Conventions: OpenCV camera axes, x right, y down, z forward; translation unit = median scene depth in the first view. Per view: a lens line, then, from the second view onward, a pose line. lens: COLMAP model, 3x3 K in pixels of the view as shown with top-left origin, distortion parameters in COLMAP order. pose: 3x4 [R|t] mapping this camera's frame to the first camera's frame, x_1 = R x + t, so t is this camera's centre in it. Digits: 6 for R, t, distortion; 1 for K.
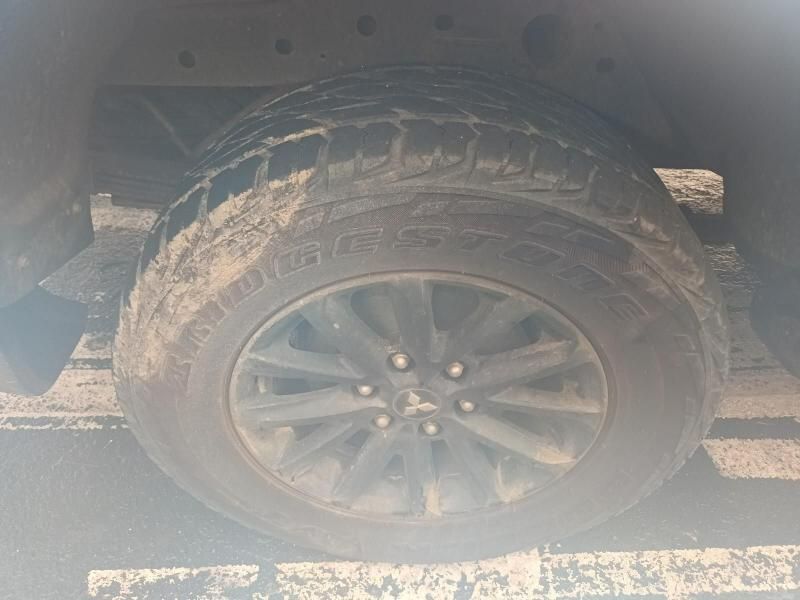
lens RADIAL K [[601.3, 0, 400.0], [0, 601.3, 300.0], [0, 0, 1]] dist [0.004062, -0.005653]
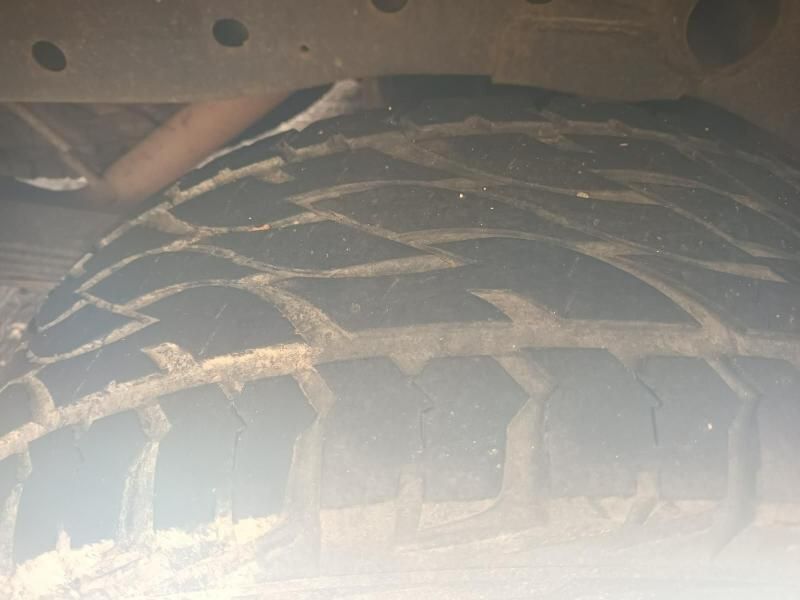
lens RADIAL K [[619.3, 0, 386.2], [0, 619.3, 299.0], [0, 0, 1]] dist [-0.006106, -0.006168]
pose [[0.999928, -0.000703, -0.011965, -0.072372], [0.002182, 0.992277, 0.124019, -0.364437], [0.011786, -0.124036, 0.992208, 0.625577]]
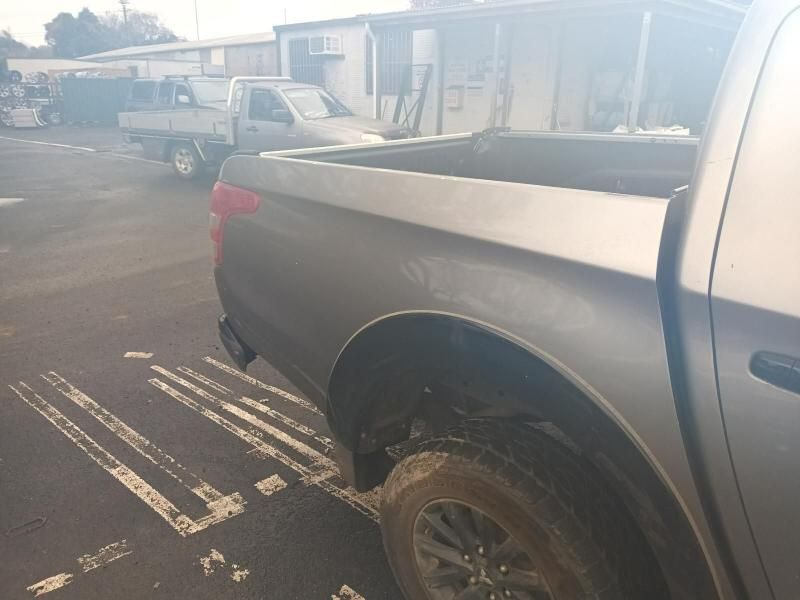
lens RADIAL K [[607.4, 0, 400.9], [0, 607.4, 320.7], [0, 0, 1]] dist [0.003821, -0.001726]
pose [[0.722169, 0.245140, -0.646821, 1.289081], [-0.425538, 0.894656, -0.136042, -0.275245], [0.545333, 0.373492, 0.750410, -1.386480]]
